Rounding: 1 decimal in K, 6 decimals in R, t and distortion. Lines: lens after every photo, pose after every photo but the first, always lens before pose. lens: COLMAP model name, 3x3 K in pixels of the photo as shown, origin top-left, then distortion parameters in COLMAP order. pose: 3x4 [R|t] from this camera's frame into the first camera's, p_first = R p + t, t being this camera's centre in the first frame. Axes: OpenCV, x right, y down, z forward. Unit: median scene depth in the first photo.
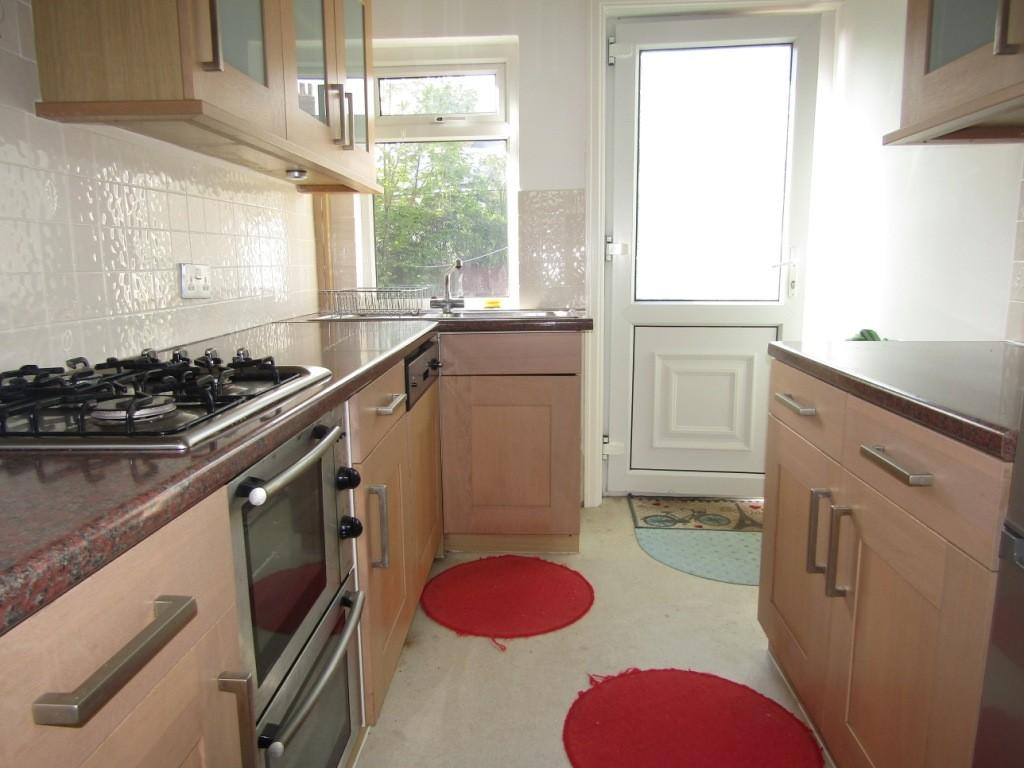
lens RADIAL K [[741.7, 0, 508.9], [0, 741.7, 384.6], [0, 0, 1]] dist [-0.000250, -0.000358]
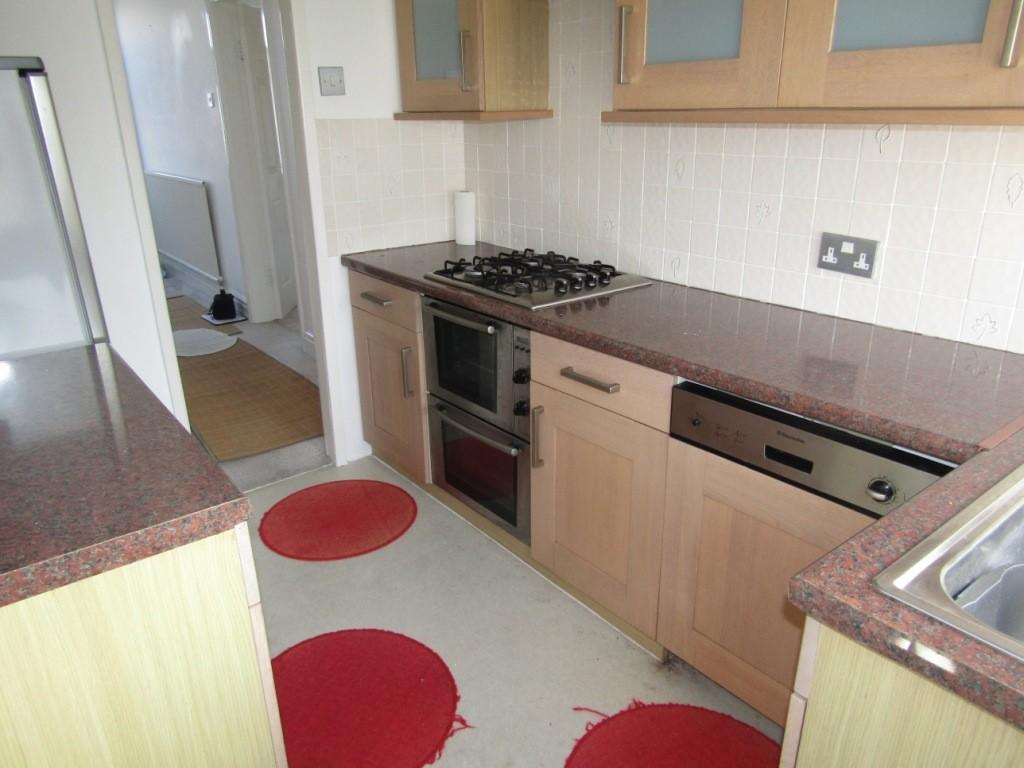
lens RADIAL K [[741.7, 0, 511.5], [0, 741.7, 384.7], [0, 0, 1]] dist [-0.000250, -0.000358]
pose [[-0.751652, 0.252041, -0.609504, 0.536758], [-0.097119, 0.871739, 0.480249, -0.424949], [0.652371, 0.420174, -0.630766, 1.487374]]
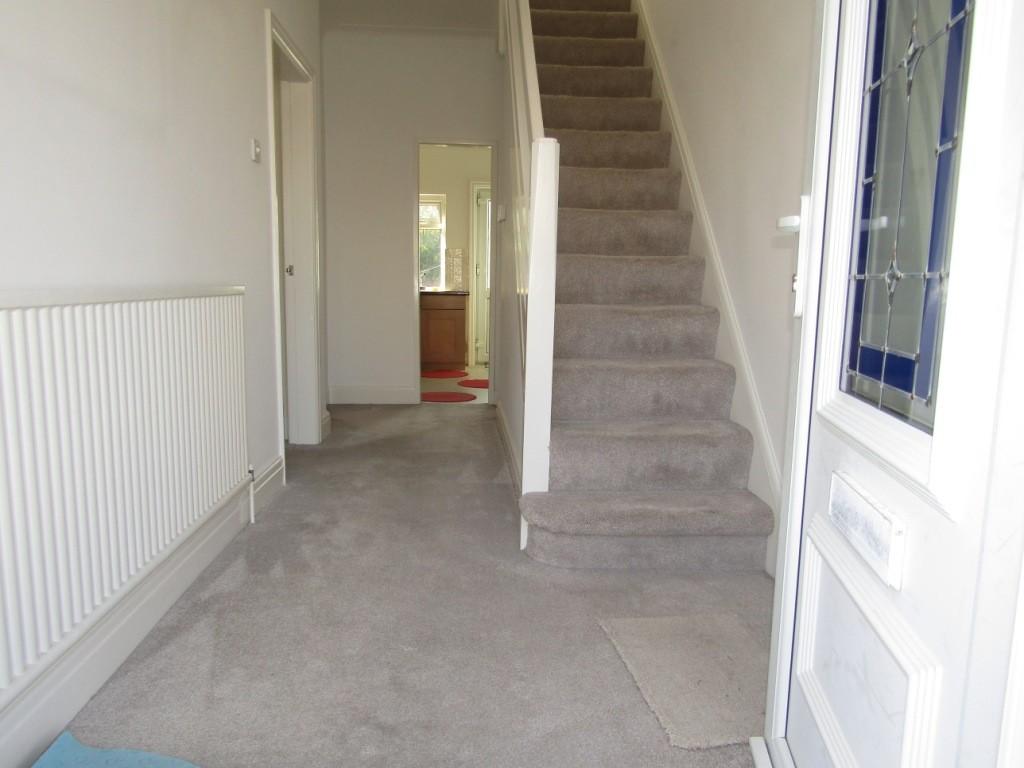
lens RADIAL K [[741.7, 0, 513.3], [0, 741.7, 383.3], [0, 0, 1]] dist [-0.000250, -0.000358]
pose [[0.995382, 0.013812, 0.094997, 0.010470], [-0.010868, 0.999447, -0.031442, 0.322871], [-0.095378, 0.030264, 0.994981, -1.746618]]
